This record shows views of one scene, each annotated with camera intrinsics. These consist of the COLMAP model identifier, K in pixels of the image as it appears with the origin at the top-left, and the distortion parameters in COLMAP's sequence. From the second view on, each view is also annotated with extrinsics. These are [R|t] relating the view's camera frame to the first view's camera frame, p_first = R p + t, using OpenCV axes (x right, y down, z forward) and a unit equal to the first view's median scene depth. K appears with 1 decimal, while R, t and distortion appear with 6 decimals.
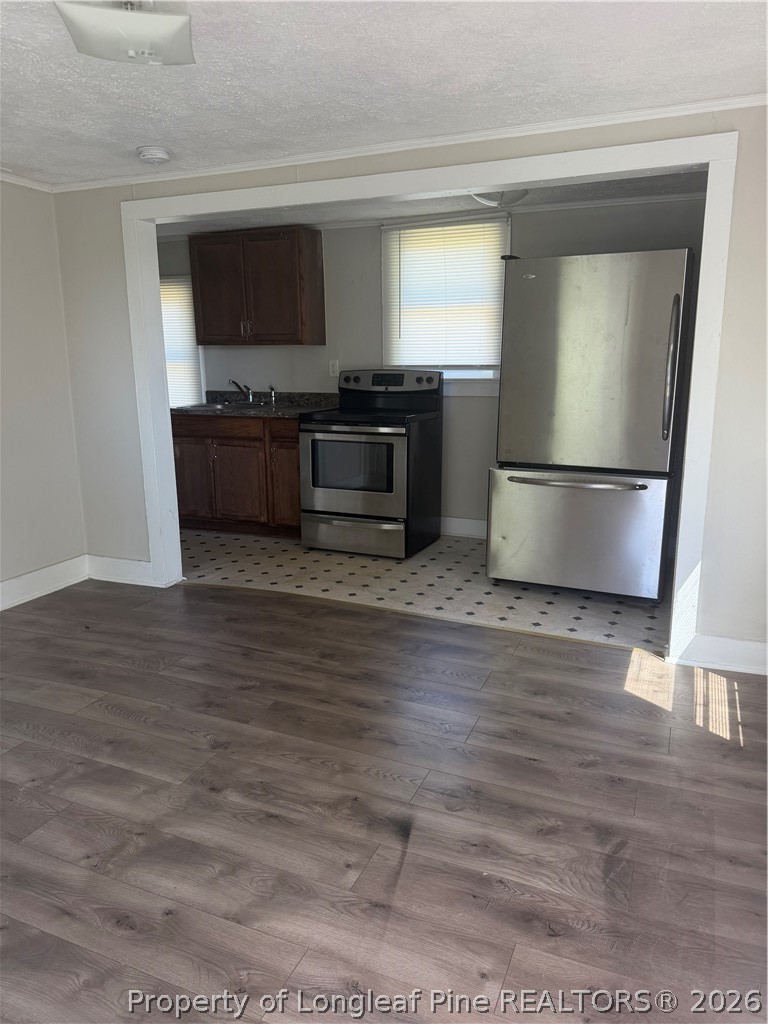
lens RADIAL K [[708.0, 0, 384.0], [0, 708.0, 512.0], [0, 0, 1]] dist [0.005540, 0.004611]
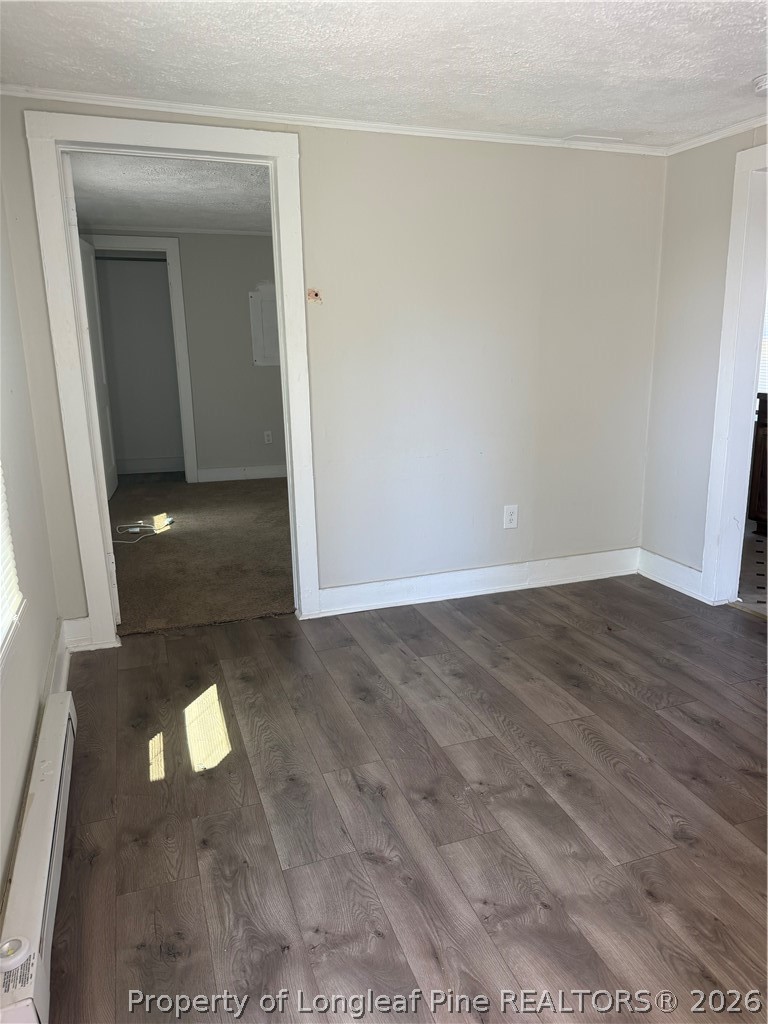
lens RADIAL K [[723.0, 0, 424.7], [0, 723.0, 505.3], [0, 0, 1]] dist [0.001134, -0.001622]
pose [[0.695411, 0.176307, -0.696649, 0.061987], [-0.157160, 0.983282, 0.091967, -0.063145], [0.701217, 0.045530, 0.711493, 0.204102]]
